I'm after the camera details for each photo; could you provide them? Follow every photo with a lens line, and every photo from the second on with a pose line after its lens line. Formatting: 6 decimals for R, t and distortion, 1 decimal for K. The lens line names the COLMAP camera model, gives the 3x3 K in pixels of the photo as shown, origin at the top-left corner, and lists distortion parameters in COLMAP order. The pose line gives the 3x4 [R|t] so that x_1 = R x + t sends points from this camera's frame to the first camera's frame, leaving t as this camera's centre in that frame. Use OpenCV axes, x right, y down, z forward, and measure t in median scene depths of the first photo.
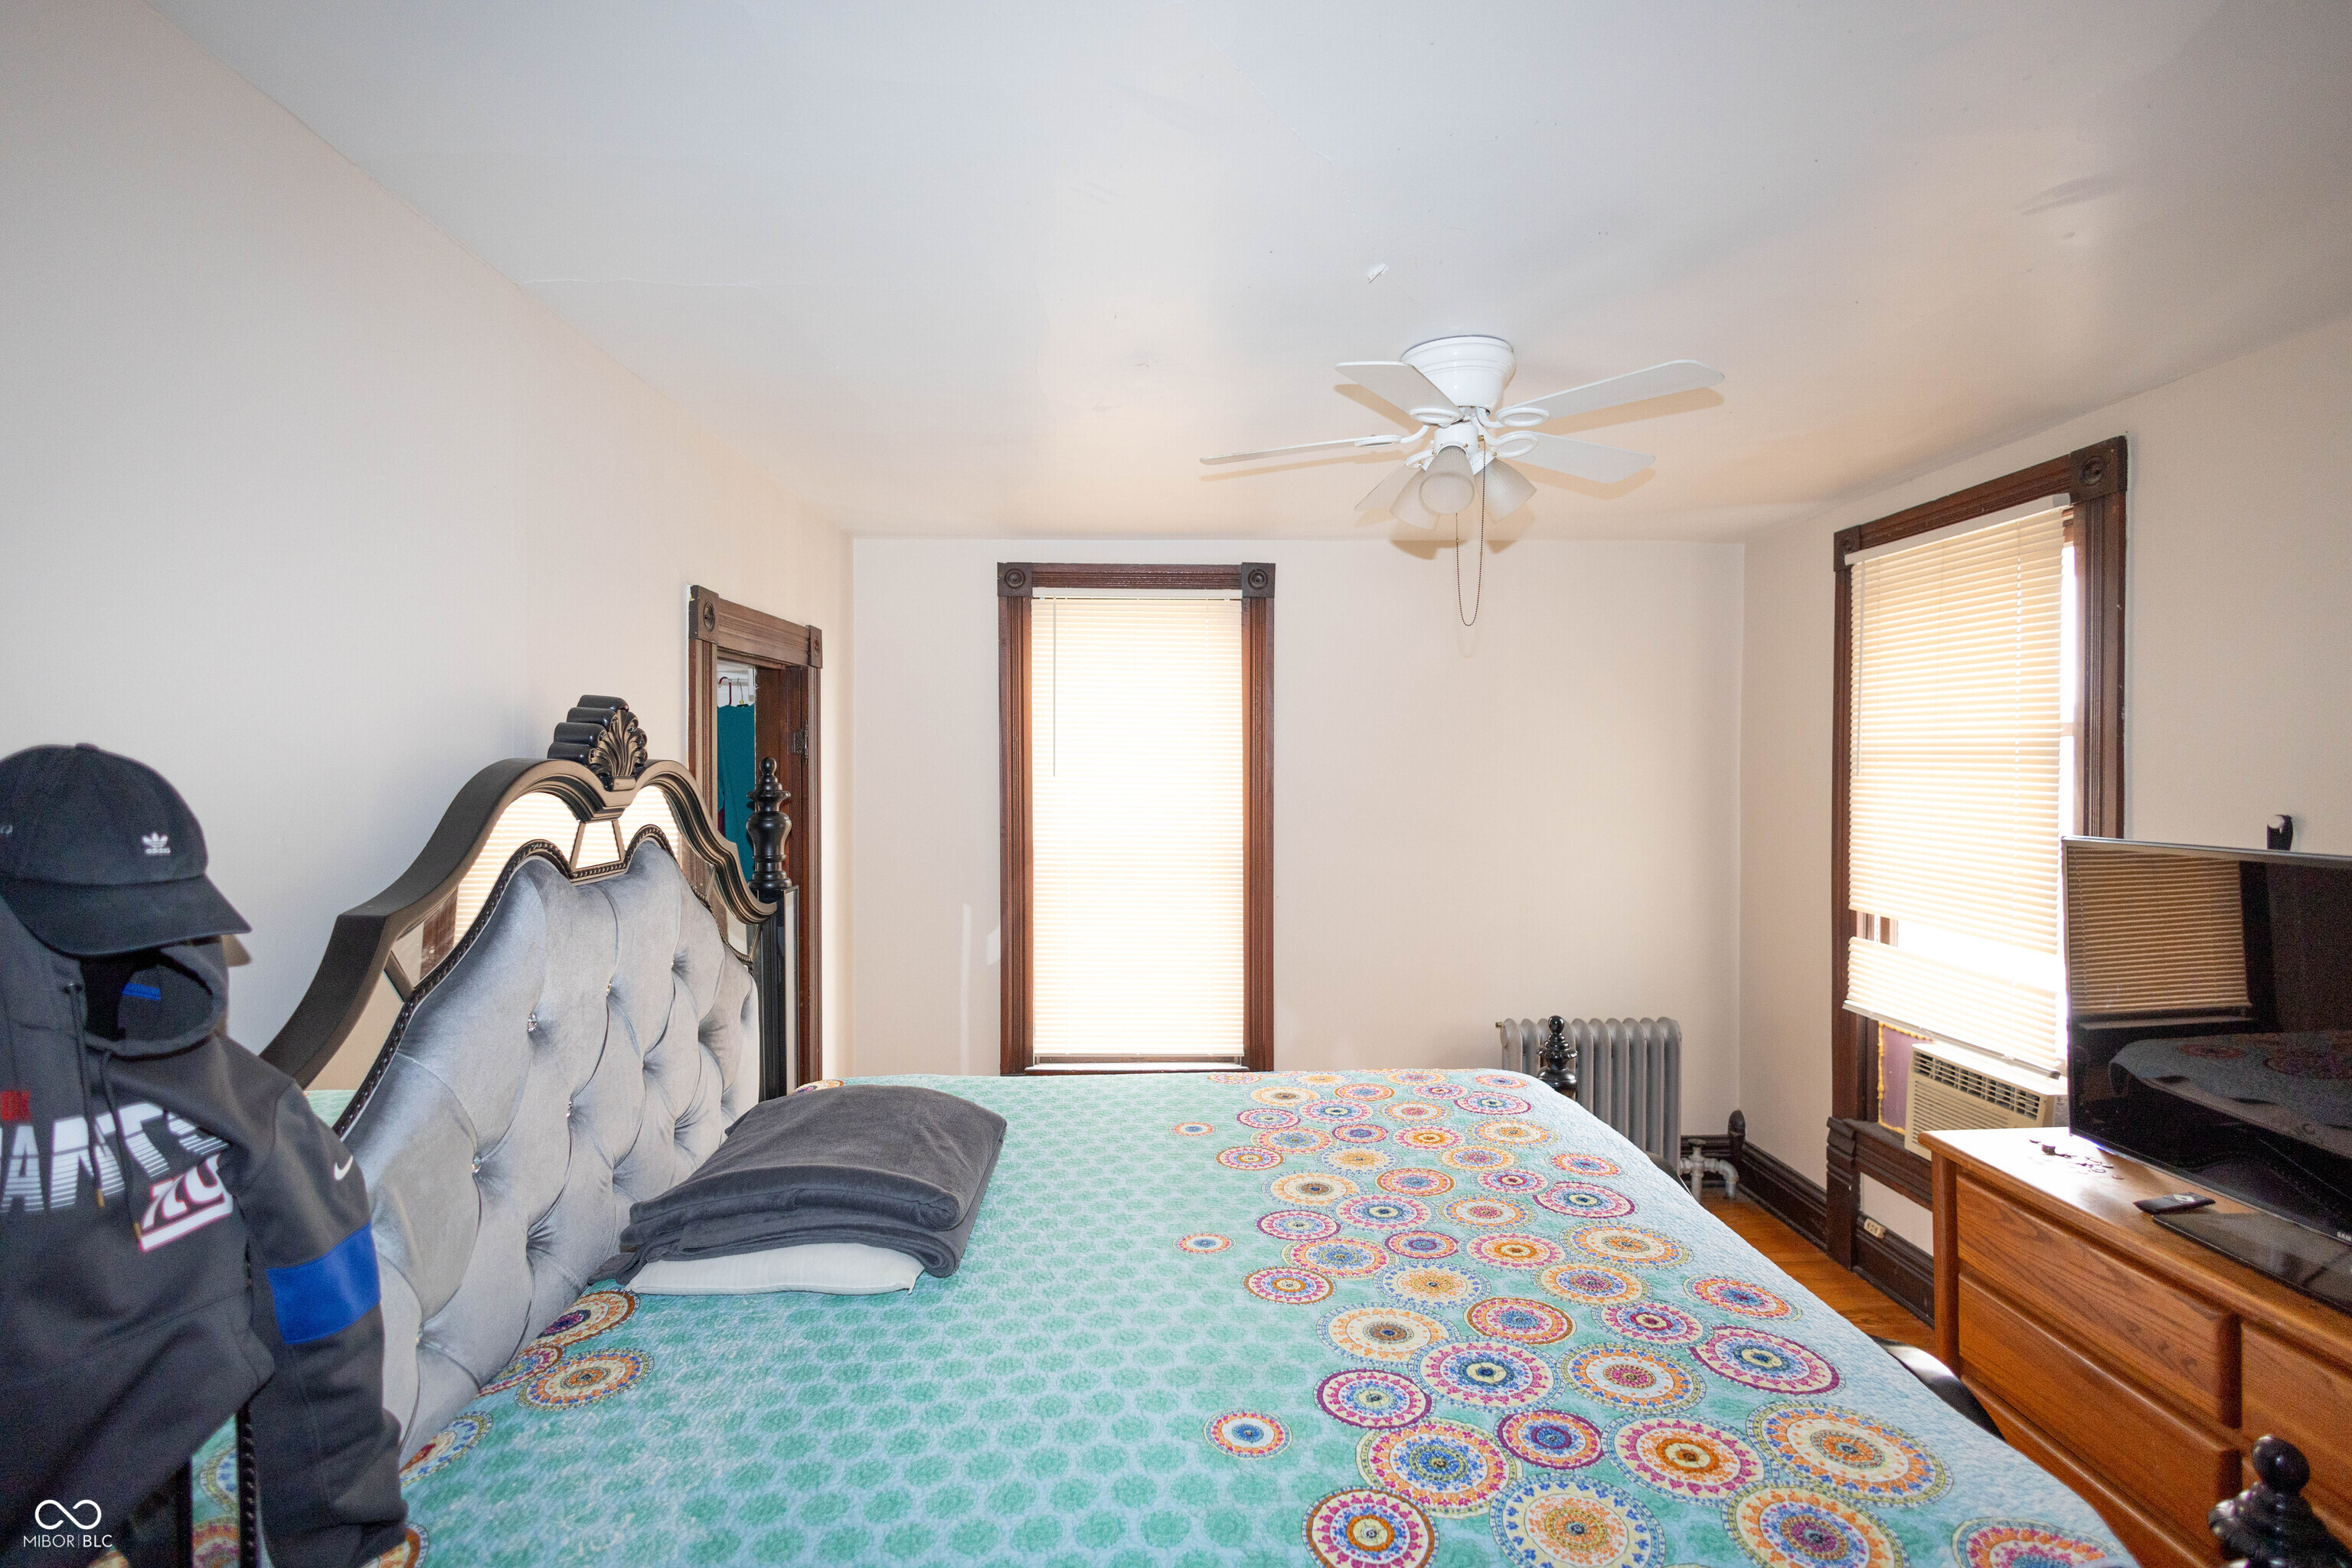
lens RADIAL K [[1078.3, 0, 1181.5], [0, 1078.3, 780.4], [0, 0, 1]] dist [0.015142, -0.004792]
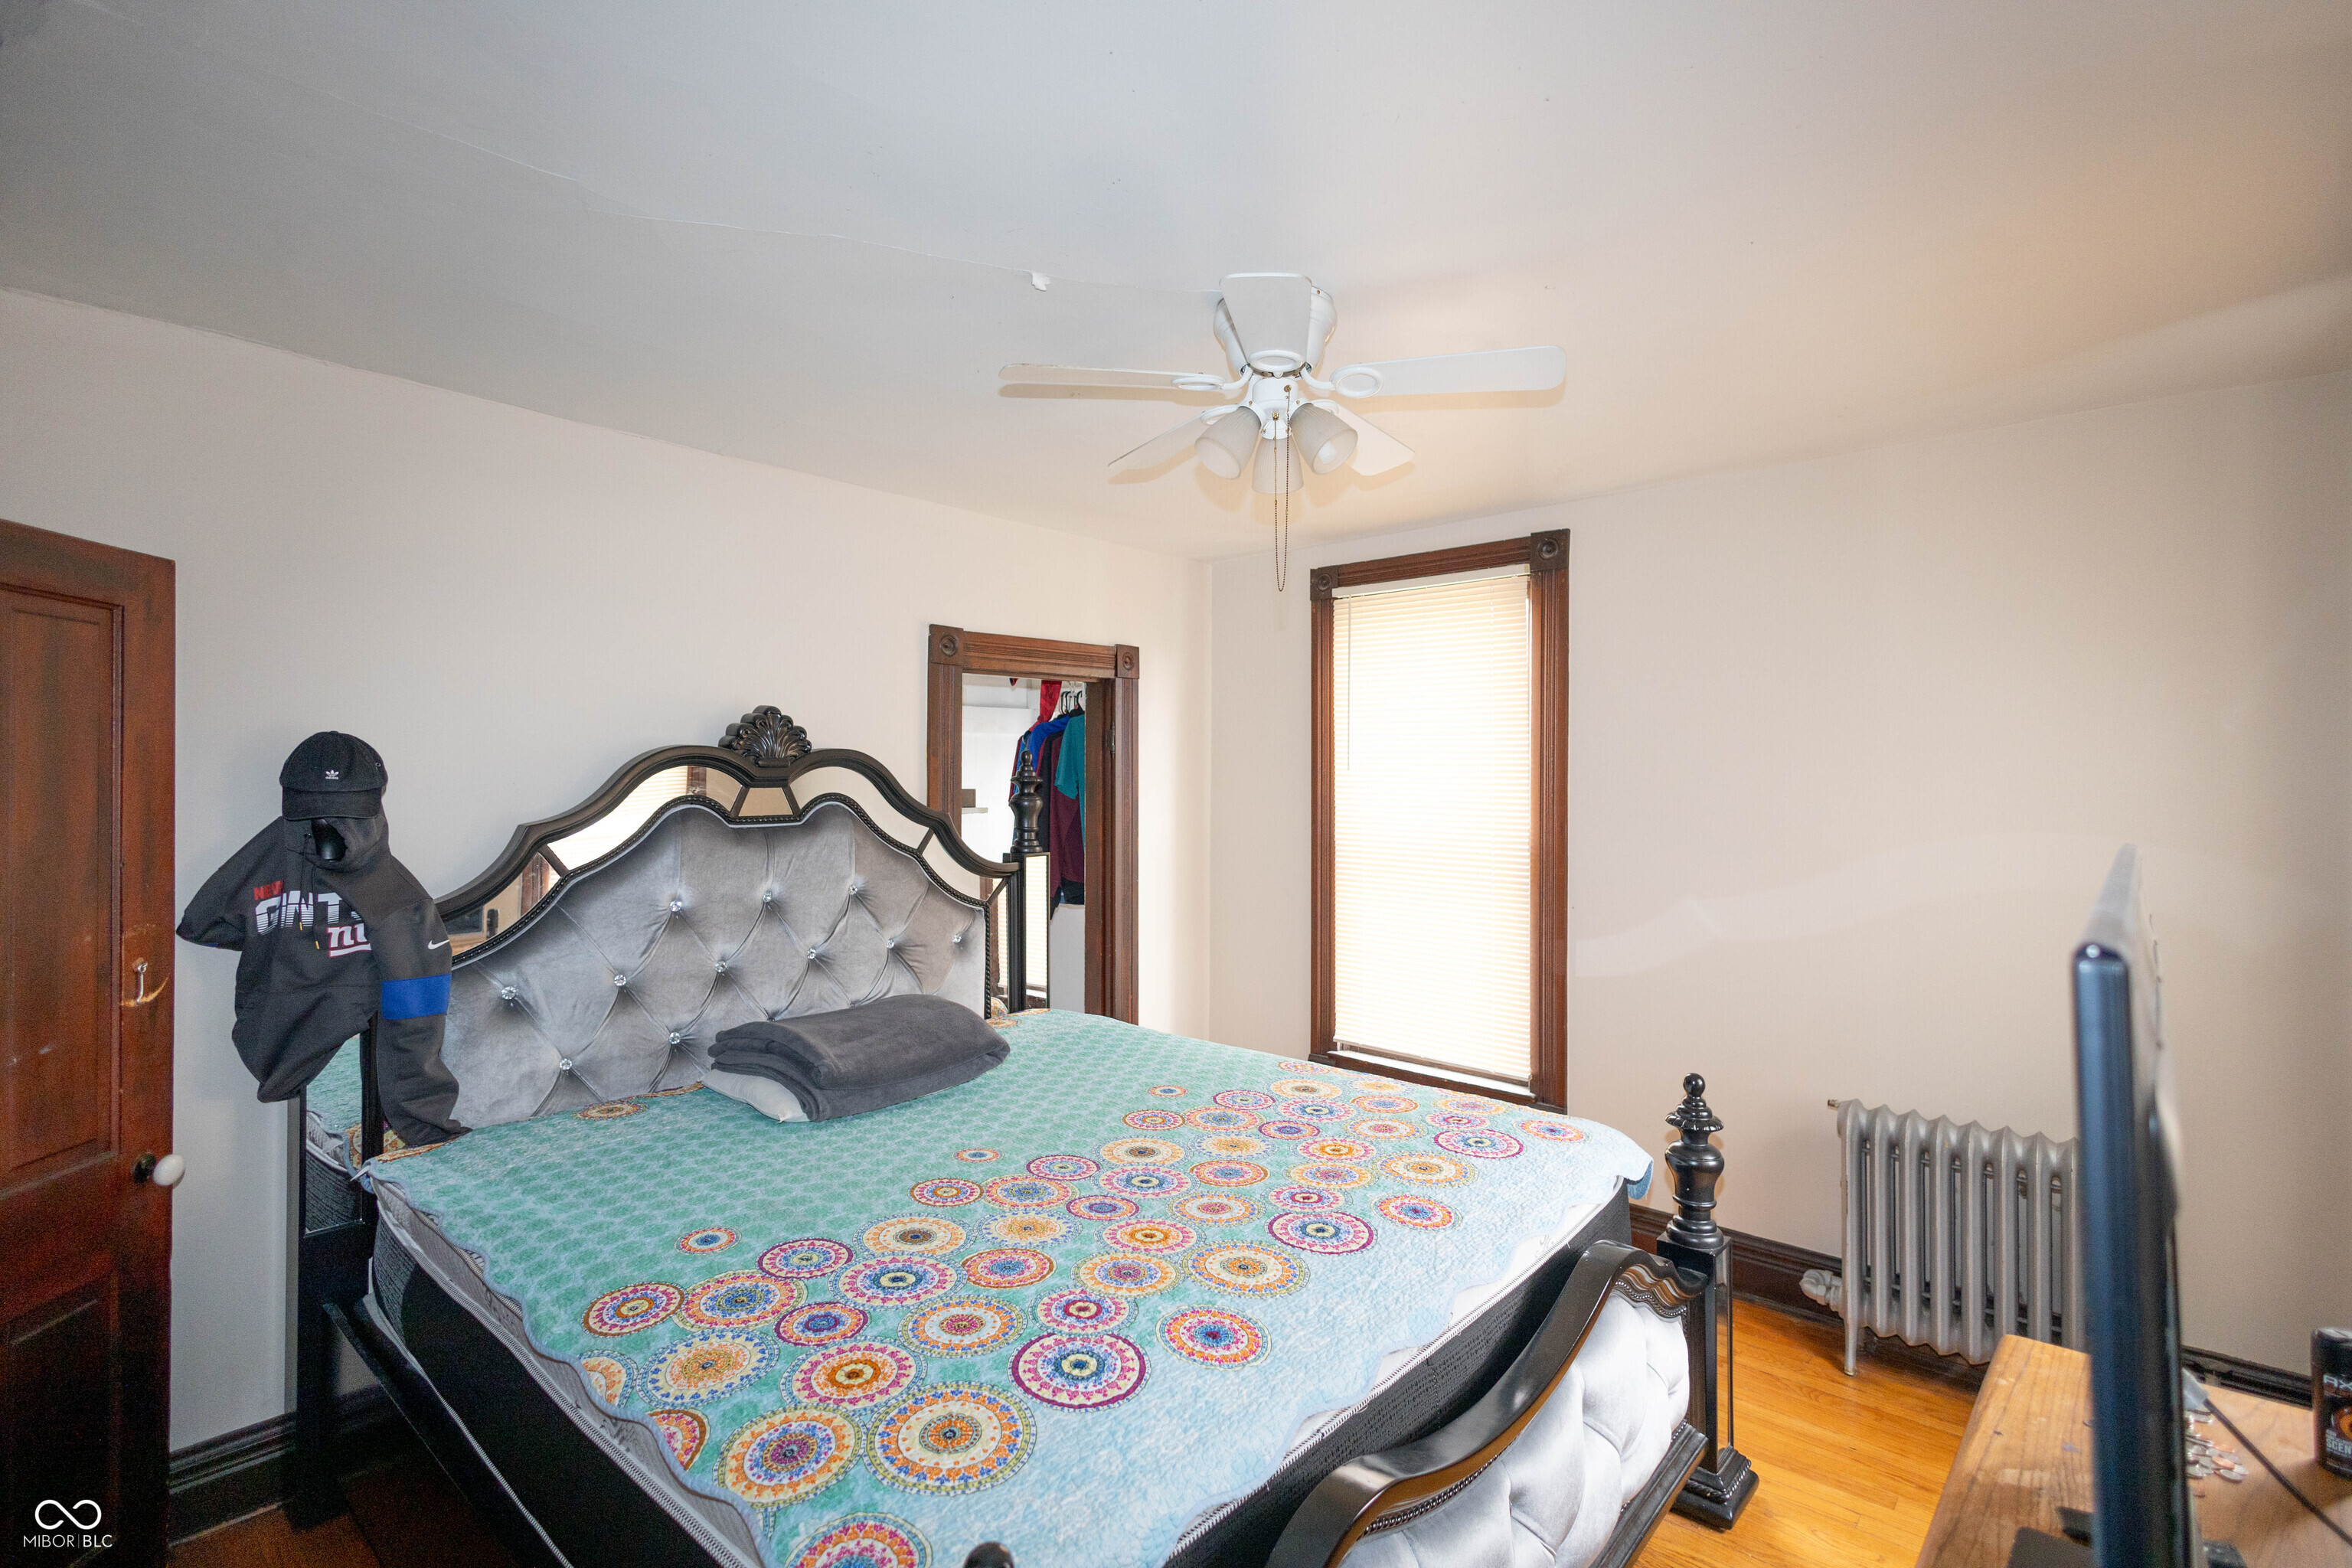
lens RADIAL K [[1078.3, 0, 1181.5], [0, 1078.3, 780.4], [0, 0, 1]] dist [0.015142, -0.004792]
pose [[0.723179, 0.002840, -0.690654, 0.966302], [-0.012932, 0.999872, -0.009429, 0.035681], [0.690539, 0.015751, 0.723124, 0.306689]]
